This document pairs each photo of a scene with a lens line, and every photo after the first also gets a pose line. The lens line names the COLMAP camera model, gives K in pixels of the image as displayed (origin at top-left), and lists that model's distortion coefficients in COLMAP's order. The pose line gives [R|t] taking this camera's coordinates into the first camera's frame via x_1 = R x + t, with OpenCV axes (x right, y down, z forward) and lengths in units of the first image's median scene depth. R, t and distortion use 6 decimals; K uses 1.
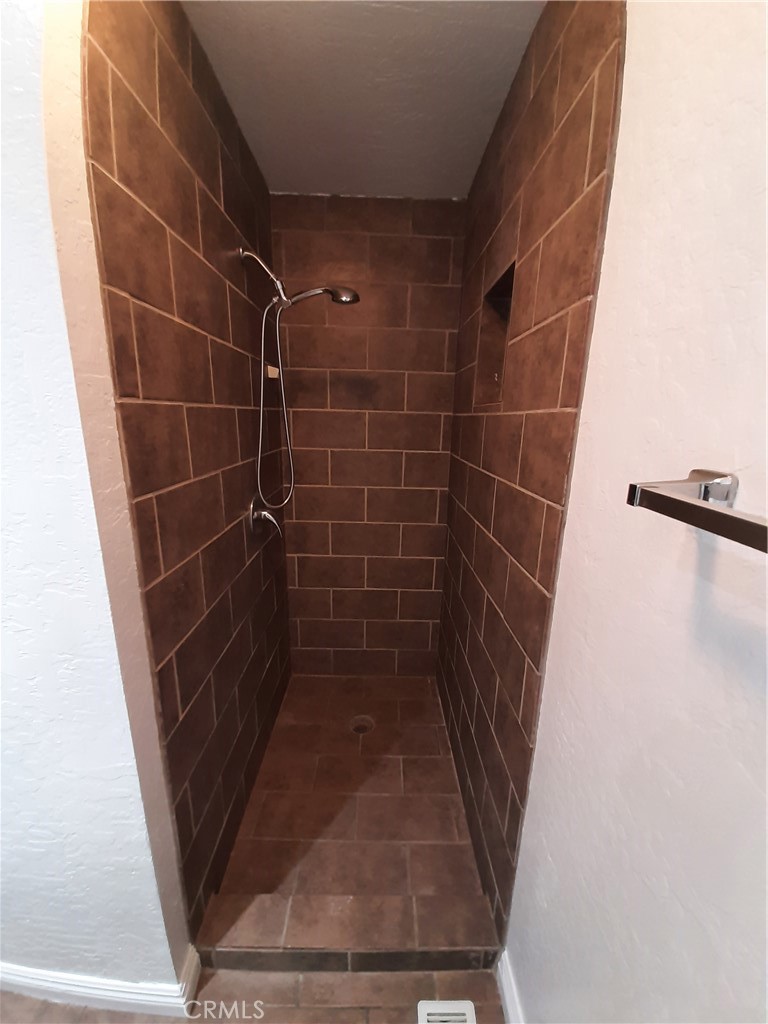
lens RADIAL K [[402.6, 0, 384.0], [0, 402.6, 512.0], [0, 0, 1]] dist [-0.000780, -0.000205]
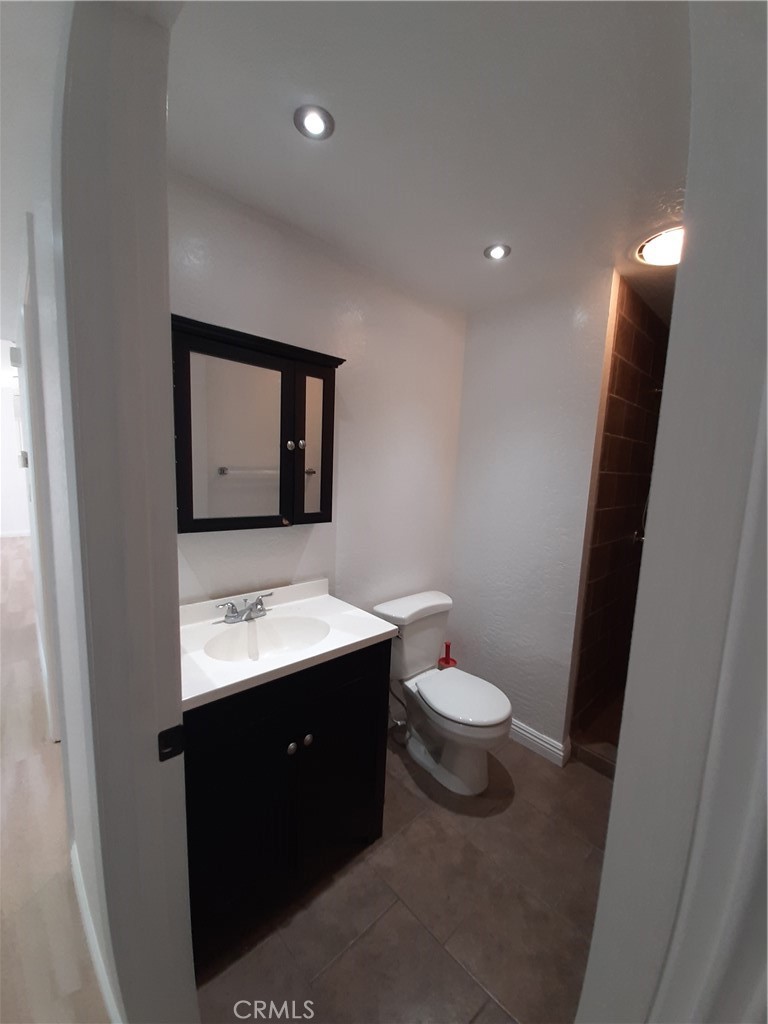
lens RADIAL K [[402.6, 0, 384.0], [0, 402.6, 512.0], [0, 0, 1]] dist [-0.000780, -0.000205]
pose [[0.663674, 0.100886, -0.741188, 0.319786], [-0.210896, 0.975903, -0.056006, 0.342174], [0.717677, 0.193483, 0.668957, -1.387837]]
